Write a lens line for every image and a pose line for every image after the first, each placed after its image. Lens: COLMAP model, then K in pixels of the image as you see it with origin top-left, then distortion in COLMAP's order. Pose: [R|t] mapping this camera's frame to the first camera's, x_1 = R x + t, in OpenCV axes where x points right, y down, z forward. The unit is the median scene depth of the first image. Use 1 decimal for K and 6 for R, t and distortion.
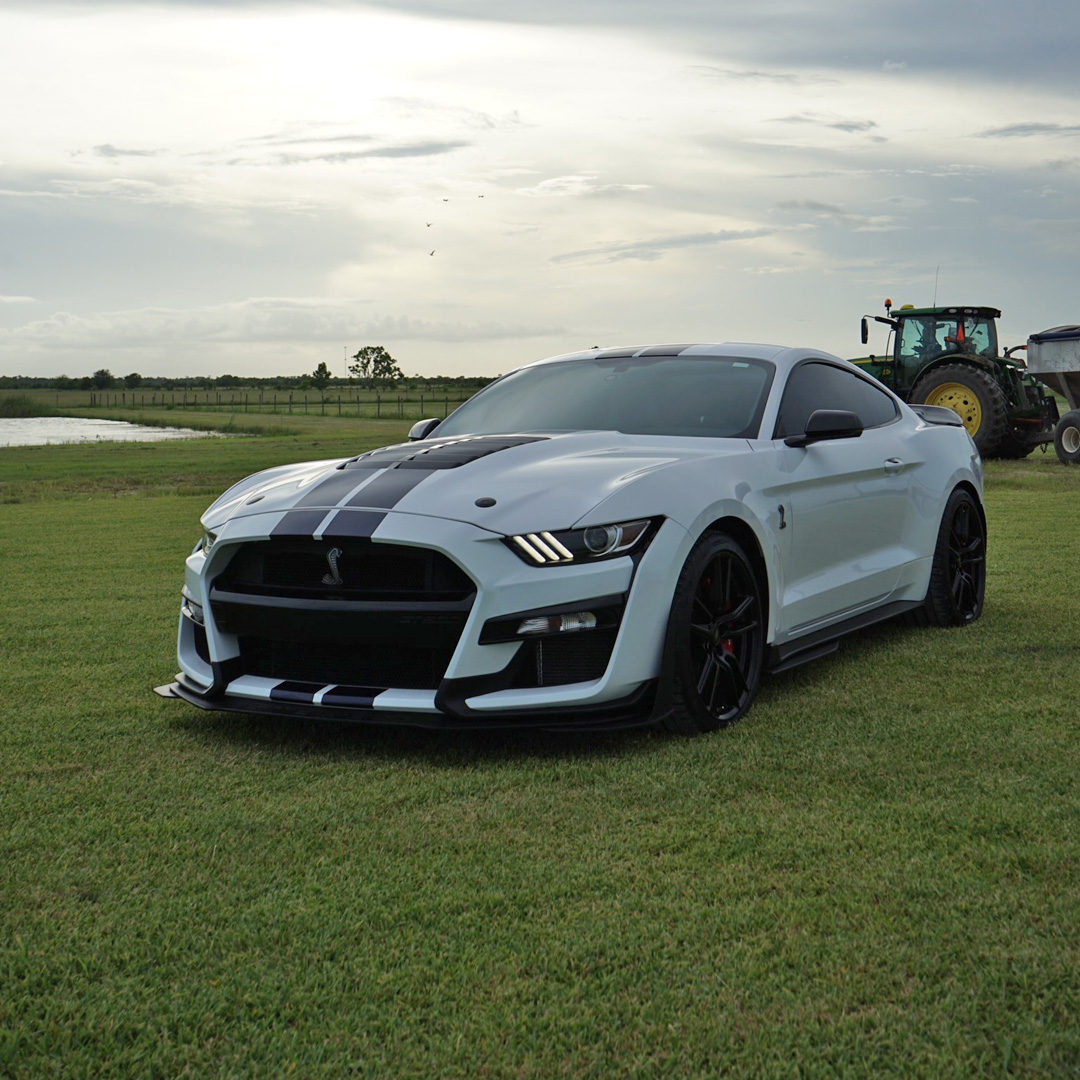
lens RADIAL K [[1794.2, 0, 534.8], [0, 1794.2, 535.1], [0, 0, 1]] dist [0.059831, 0.000000]
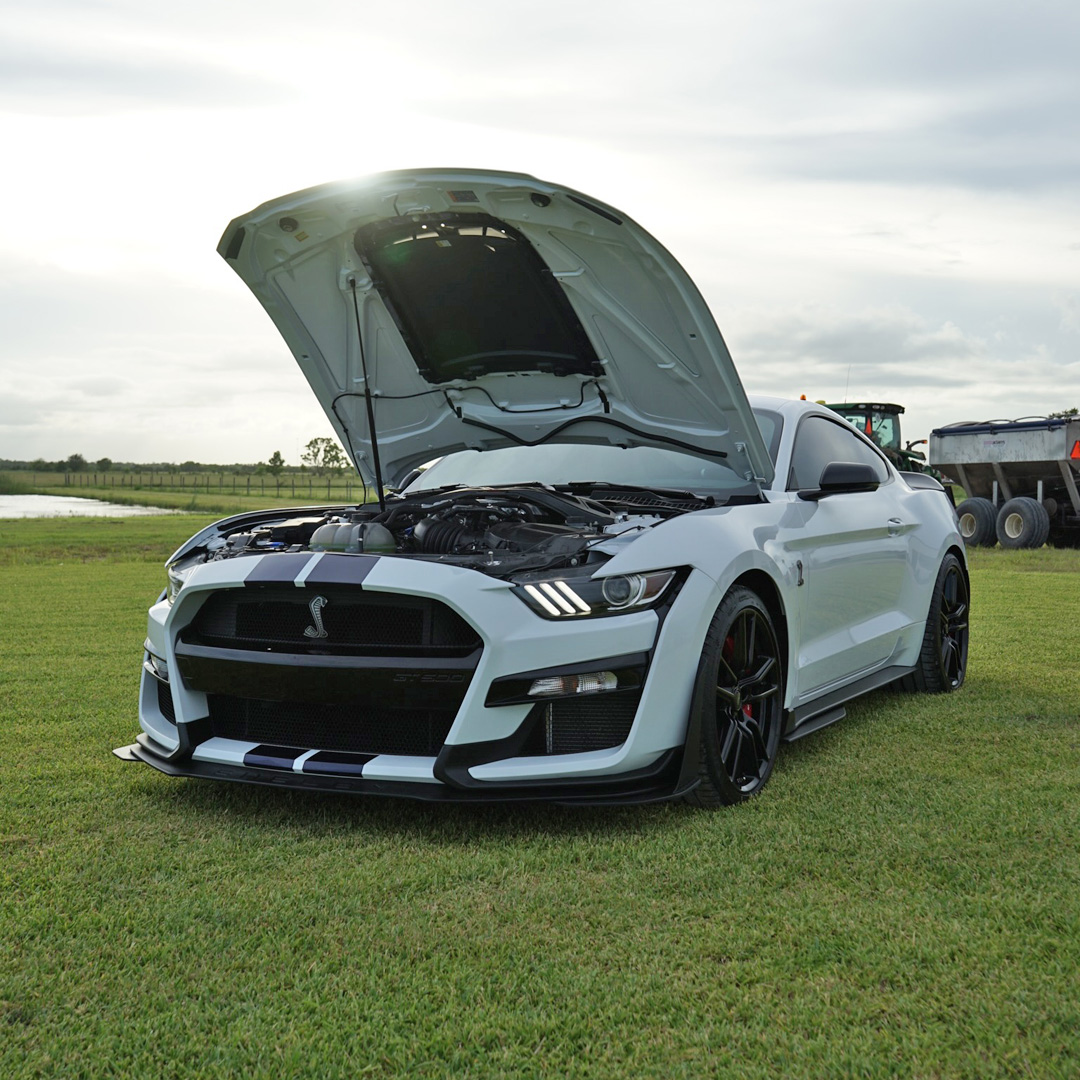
lens RADIAL K [[1567.8, 0, 575.6], [0, 1567.8, 660.0], [0, 0, 1]] dist [0.045561, 0.000000]
pose [[0.997330, 0.013219, 0.071814, -0.041380], [-0.015502, 0.999389, 0.031318, 0.012620], [-0.071356, -0.032348, 0.996926, 0.220030]]
